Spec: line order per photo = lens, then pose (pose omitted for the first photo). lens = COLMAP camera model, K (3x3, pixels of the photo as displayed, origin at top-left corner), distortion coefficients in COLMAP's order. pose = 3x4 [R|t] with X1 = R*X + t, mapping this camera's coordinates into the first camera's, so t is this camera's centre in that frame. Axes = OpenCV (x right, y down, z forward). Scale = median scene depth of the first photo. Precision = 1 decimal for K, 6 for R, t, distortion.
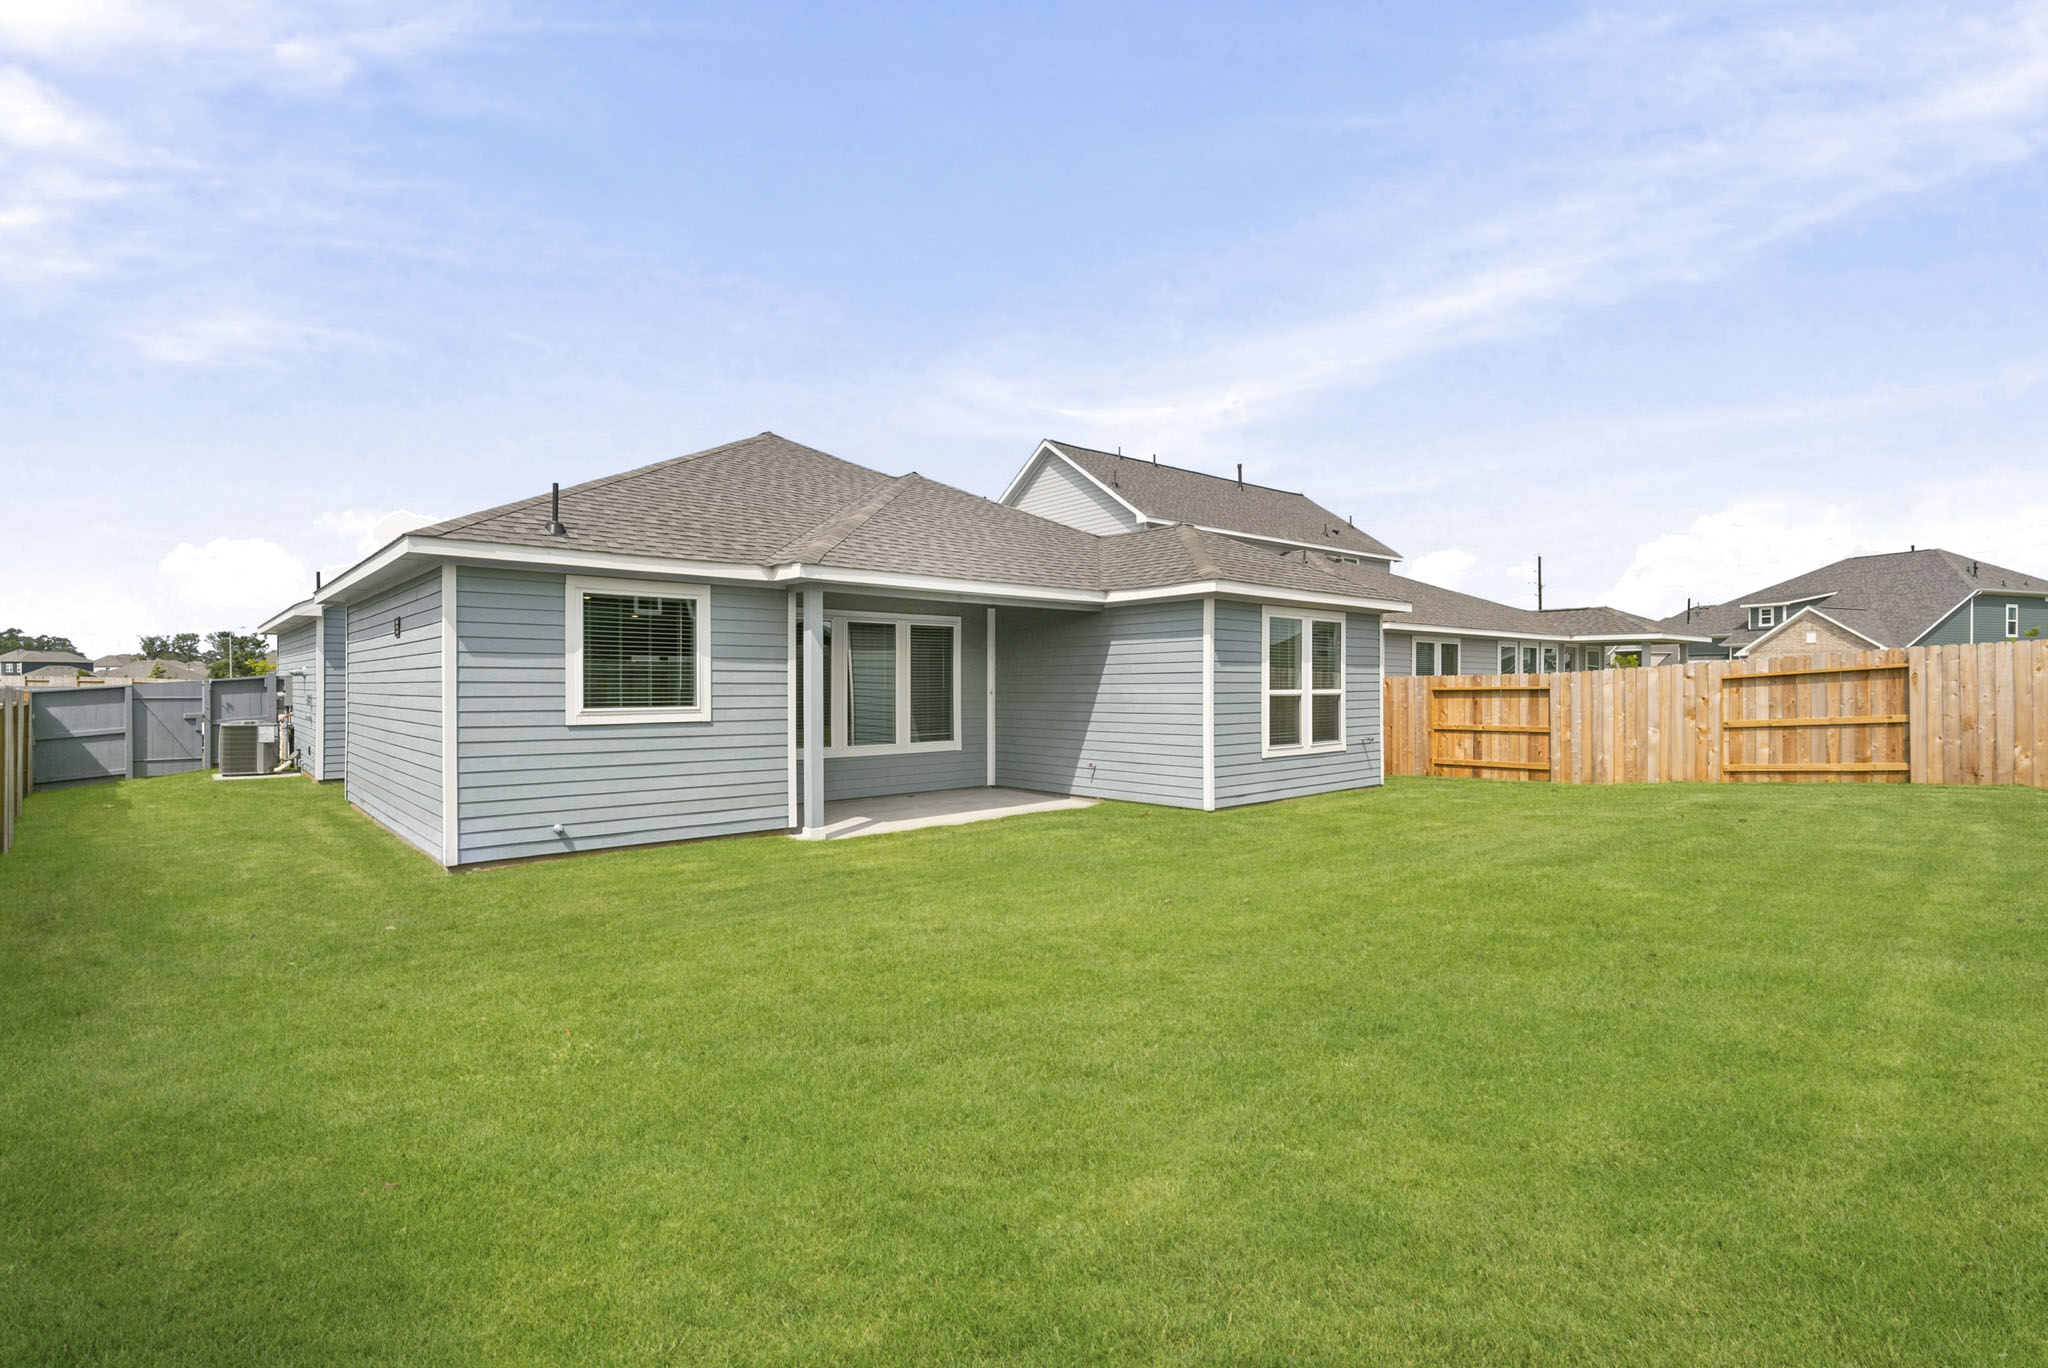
lens RADIAL K [[927.6, 0, 1032.9], [0, 927.6, 684.3], [0, 0, 1]] dist [0.000780, 0.000696]
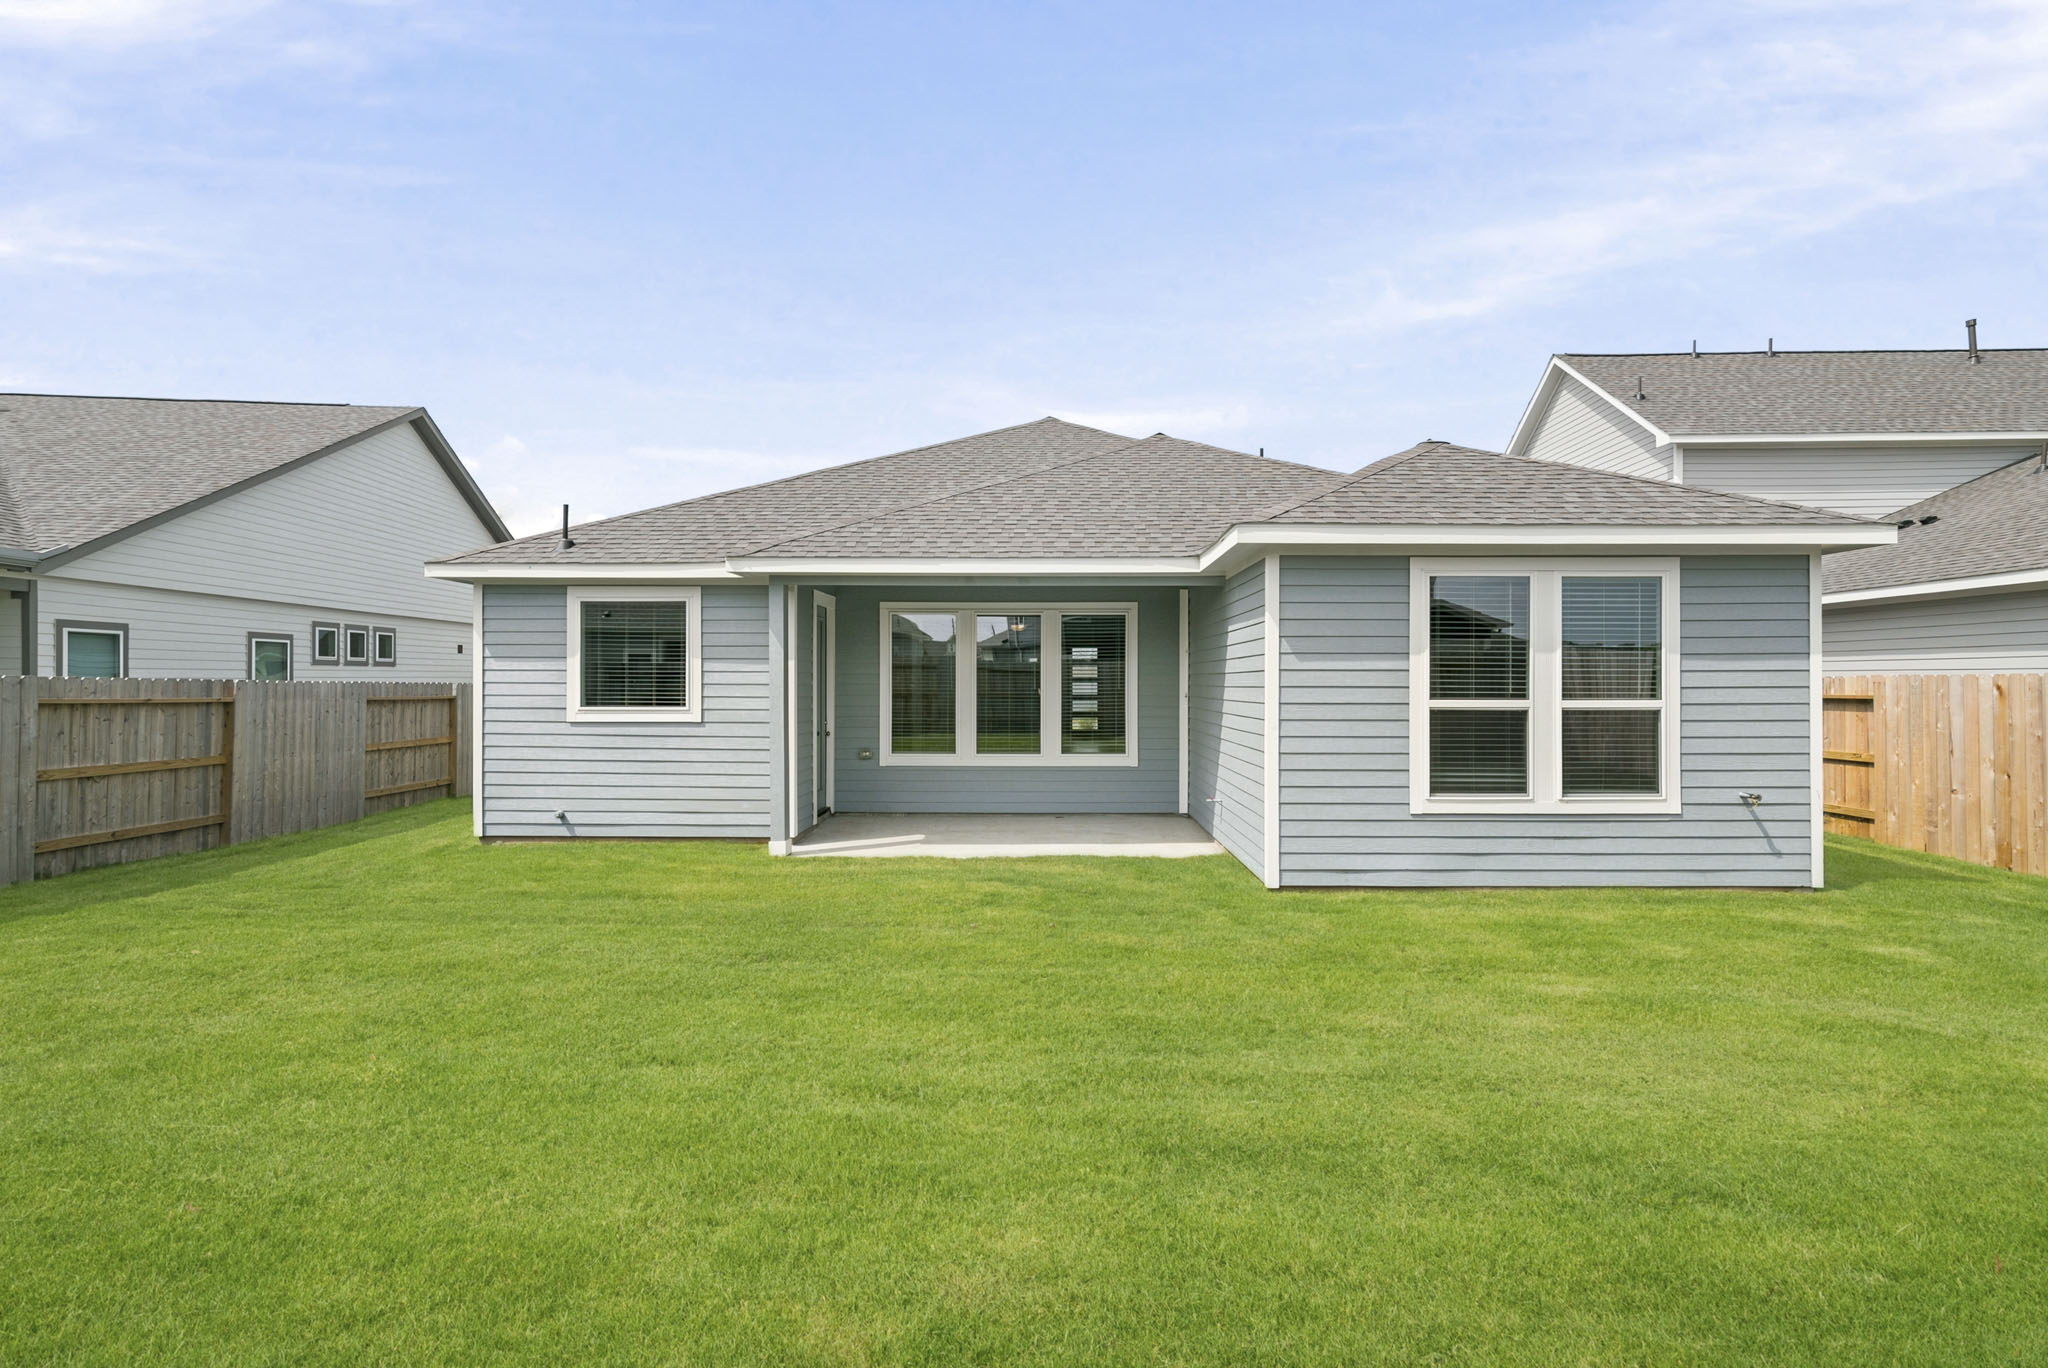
lens RADIAL K [[927.6, 0, 1025.4], [0, 927.6, 677.3], [0, 0, 1]] dist [0.000780, 0.000696]
pose [[0.744801, 0.001728, -0.667285, 0.459101], [-0.003685, 0.999992, -0.001523, -0.006374], [0.667277, 0.003593, 0.744801, 0.384342]]
